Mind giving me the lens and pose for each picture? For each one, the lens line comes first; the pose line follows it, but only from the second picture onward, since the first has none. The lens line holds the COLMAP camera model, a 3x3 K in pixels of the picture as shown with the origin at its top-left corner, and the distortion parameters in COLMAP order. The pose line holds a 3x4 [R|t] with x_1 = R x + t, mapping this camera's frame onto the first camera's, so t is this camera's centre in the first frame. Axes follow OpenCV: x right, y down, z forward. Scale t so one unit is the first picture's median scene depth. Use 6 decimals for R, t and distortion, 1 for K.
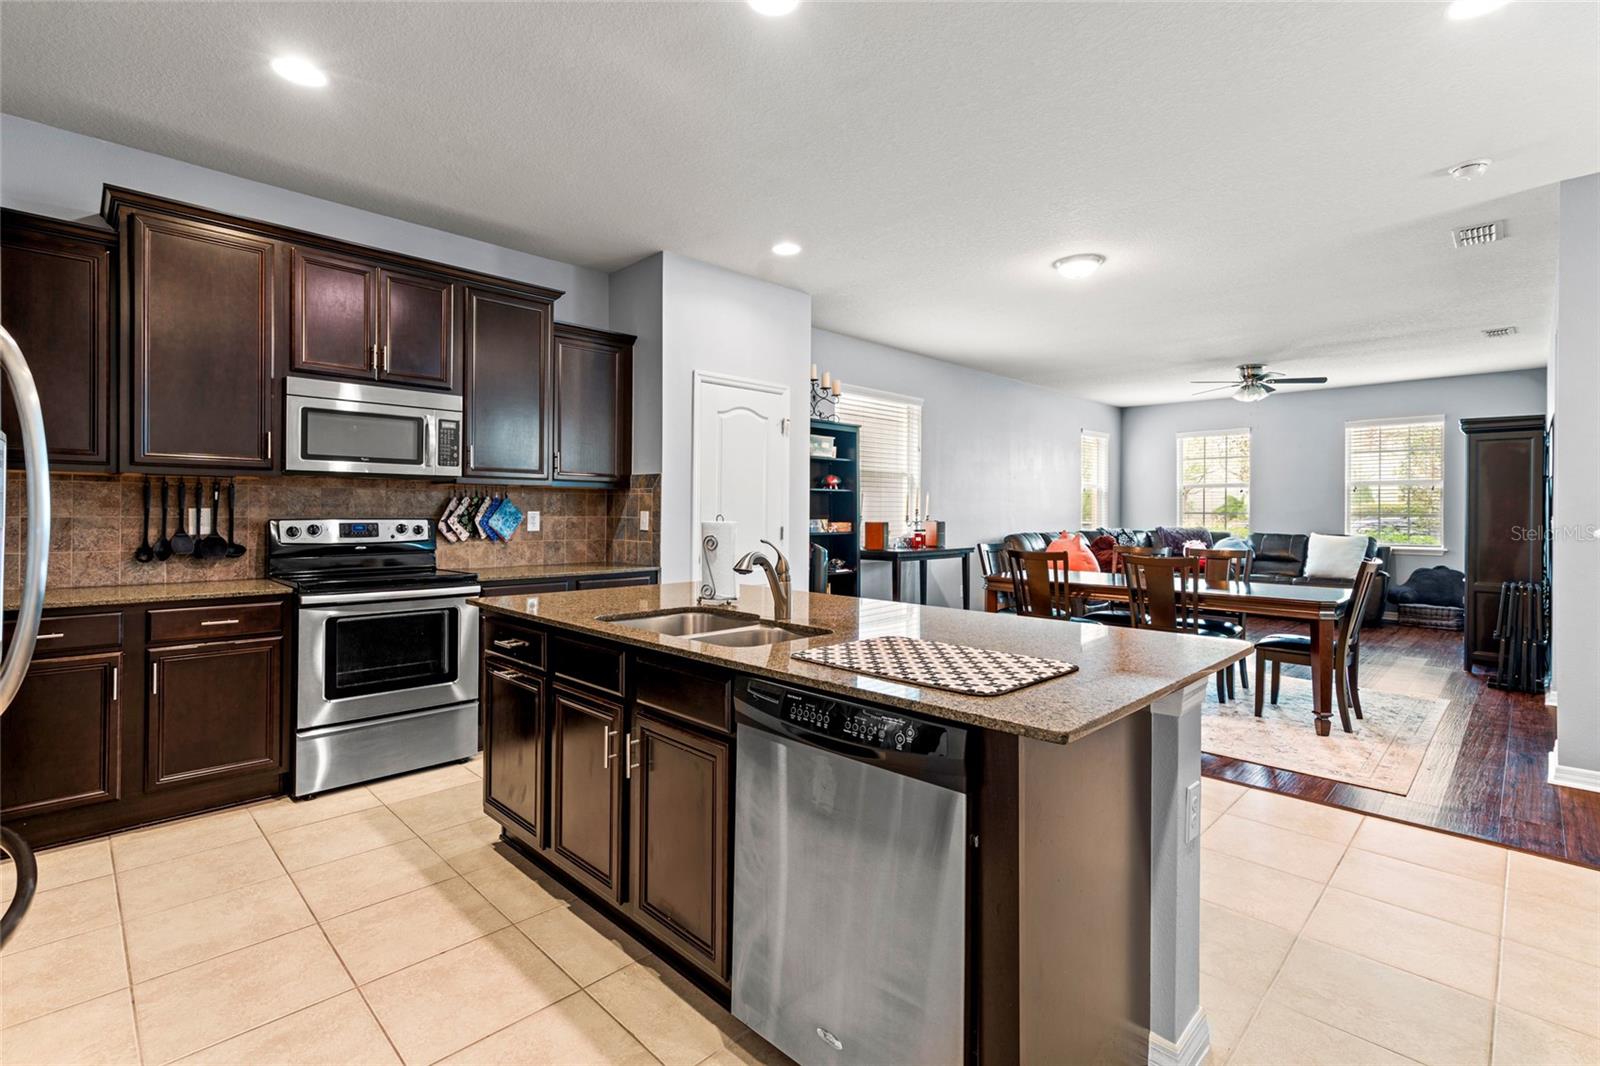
lens RADIAL K [[734.9, 0, 784.7], [0, 734.9, 511.9], [0, 0, 1]] dist [0.003702, 0.001462]
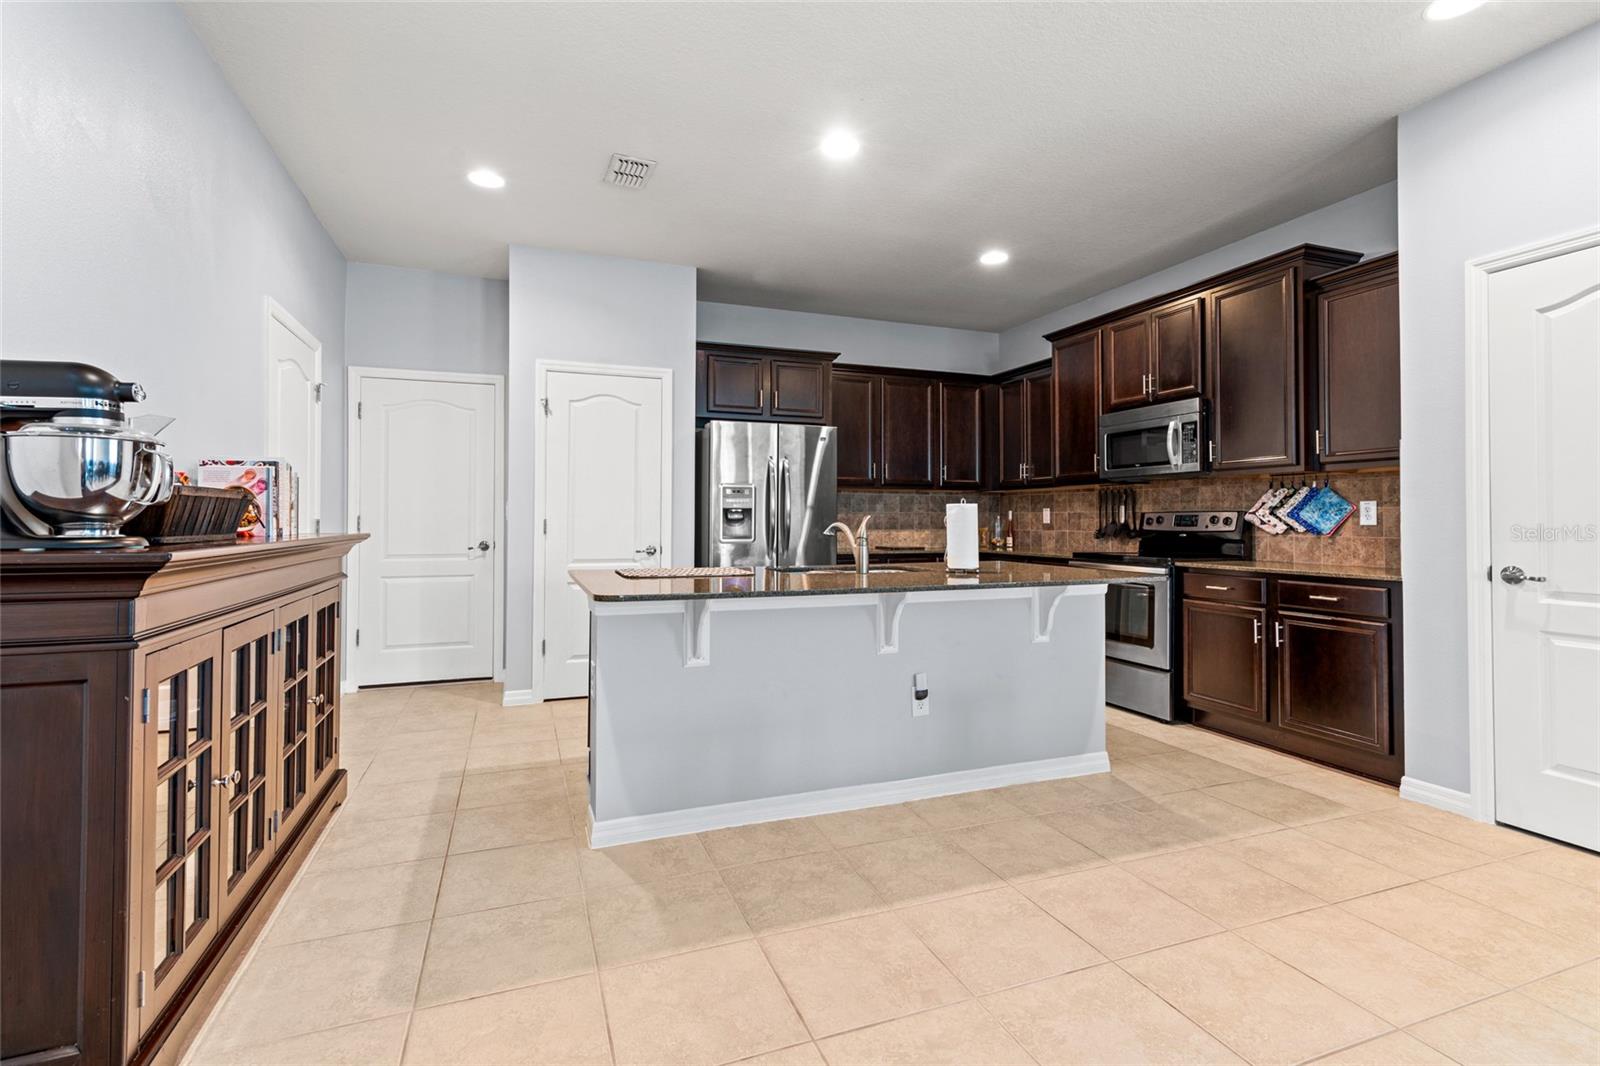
lens RADIAL K [[735.7, 0, 794.6], [0, 735.7, 506.3], [0, 0, 1]] dist [0.004129, 0.000991]
pose [[-0.401853, -0.025608, -0.915346, 0.508161], [-0.004865, 0.999654, -0.025831, 0.022420], [0.915691, -0.005927, -0.401838, 0.564080]]
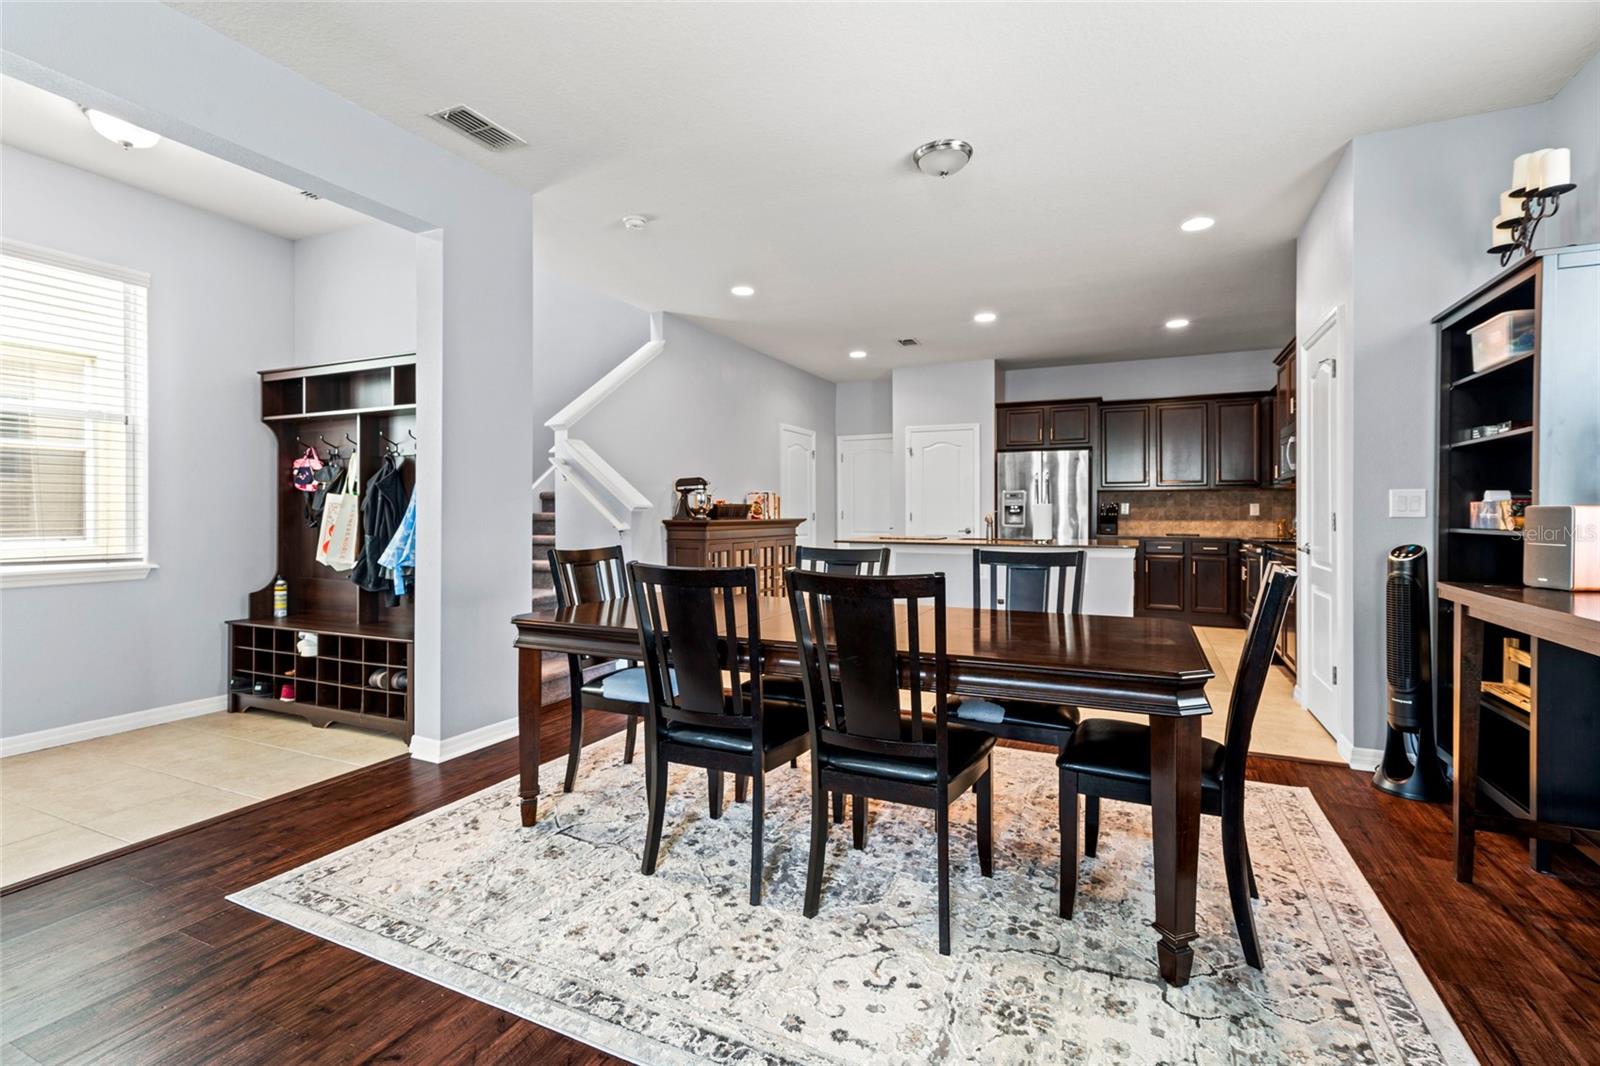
lens RADIAL K [[735.7, 0, 794.6], [0, 735.7, 506.3], [0, 0, 1]] dist [0.004129, 0.000991]
pose [[-0.938420, -0.011030, -0.345321, 0.613341], [-0.007951, 0.999915, -0.010332, 0.021721], [0.345406, -0.006950, -0.938428, 1.266913]]
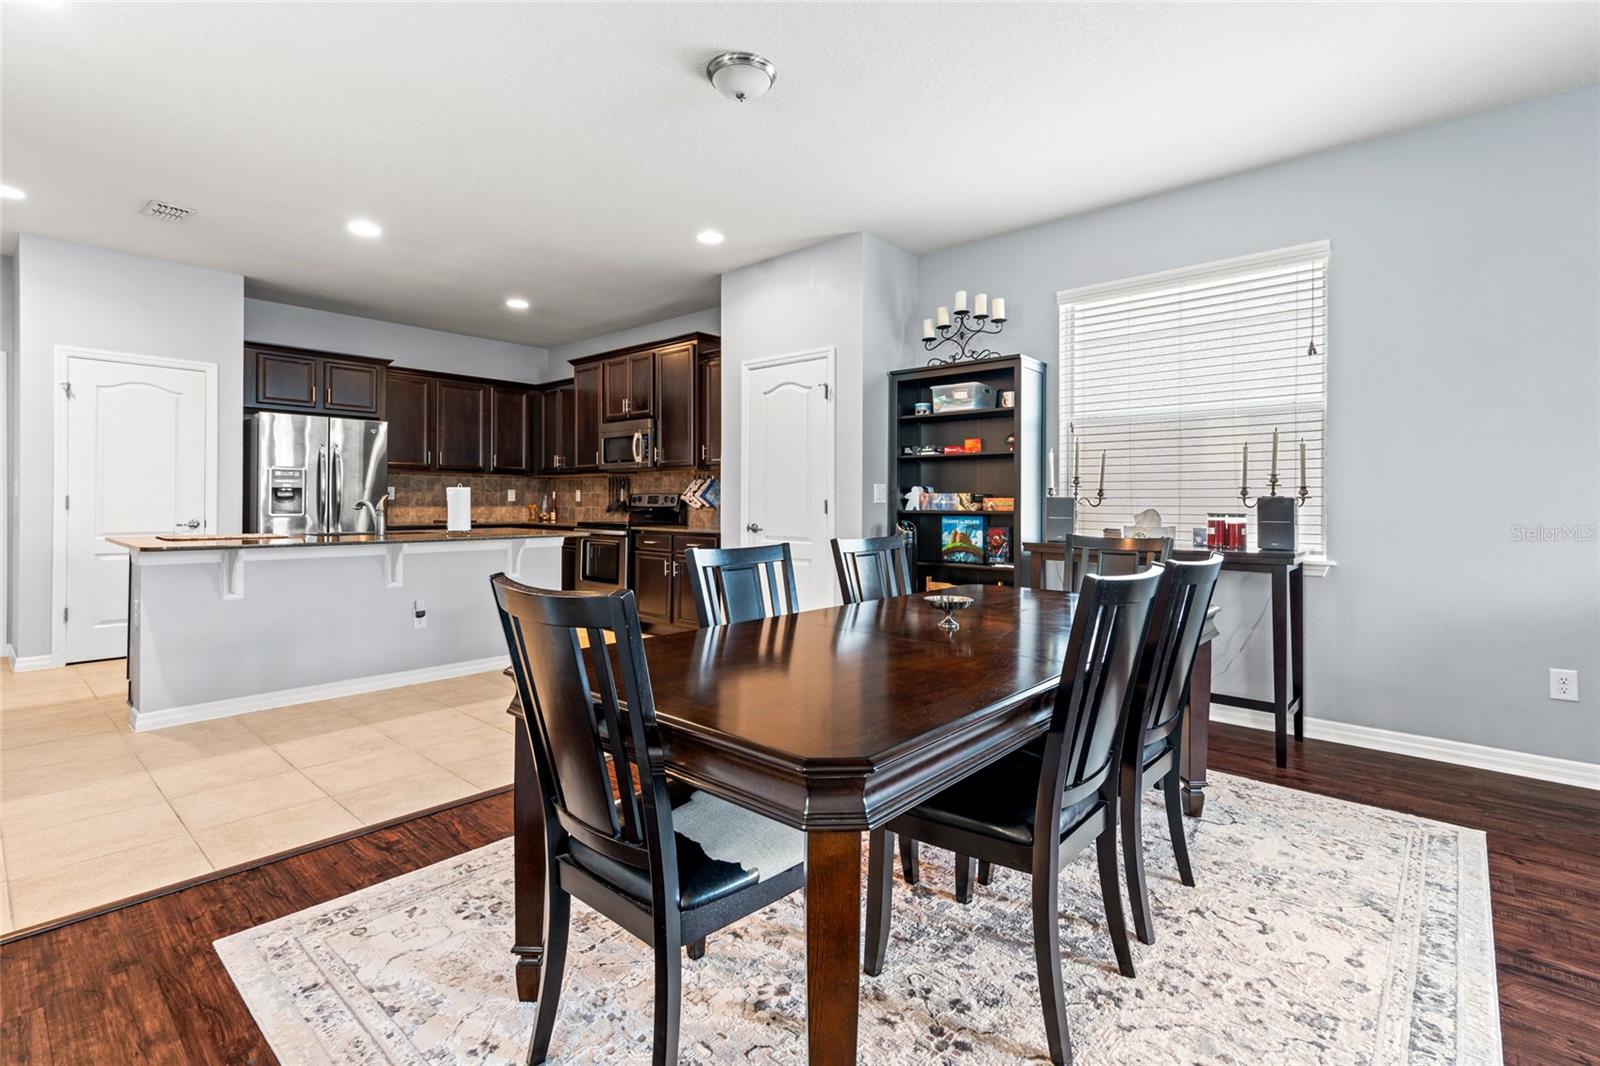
lens RADIAL K [[735.7, 0, 794.6], [0, 735.7, 506.3], [0, 0, 1]] dist [0.004129, 0.000991]
pose [[0.069685, 0.000466, -0.997569, 0.790052], [-0.005488, 0.999985, 0.000084, 0.024487], [0.997554, 0.005469, 0.069686, 0.769168]]
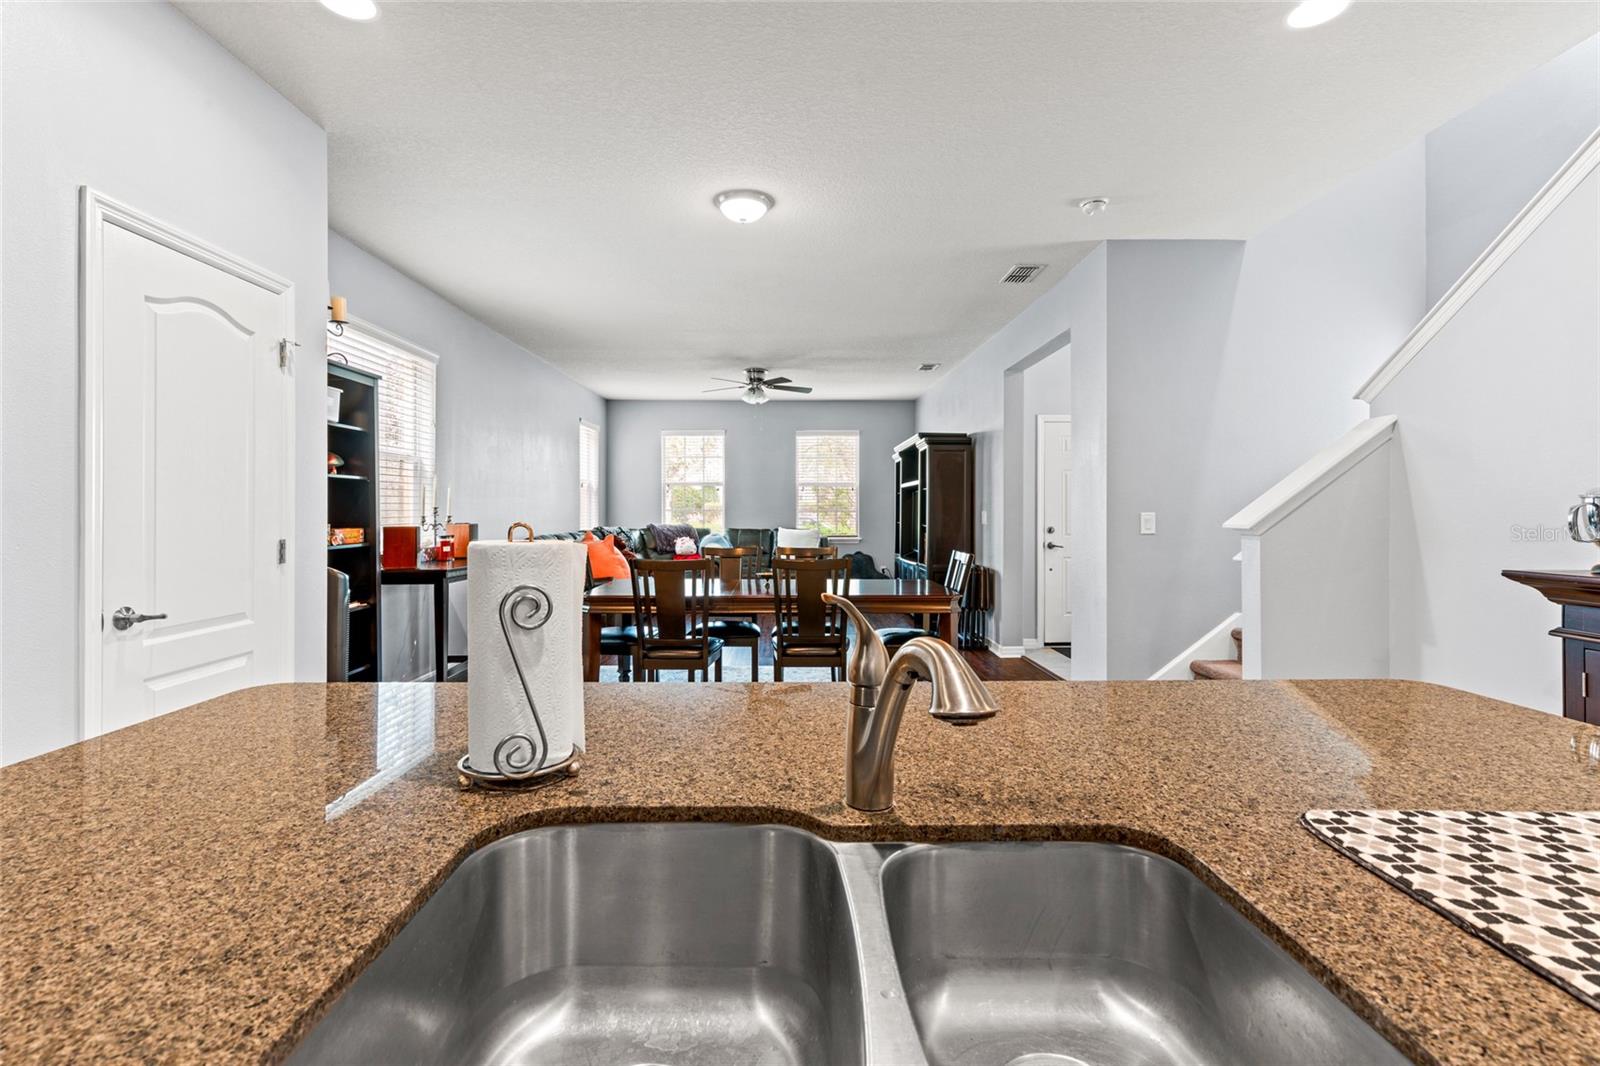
lens RADIAL K [[735.7, 0, 794.6], [0, 735.7, 506.3], [0, 0, 1]] dist [0.004129, 0.000991]
pose [[0.690919, -0.001992, 0.722930, -0.115380], [0.005313, 0.999983, -0.002322, -0.000797], [-0.722913, 0.005445, 0.690918, 0.305010]]
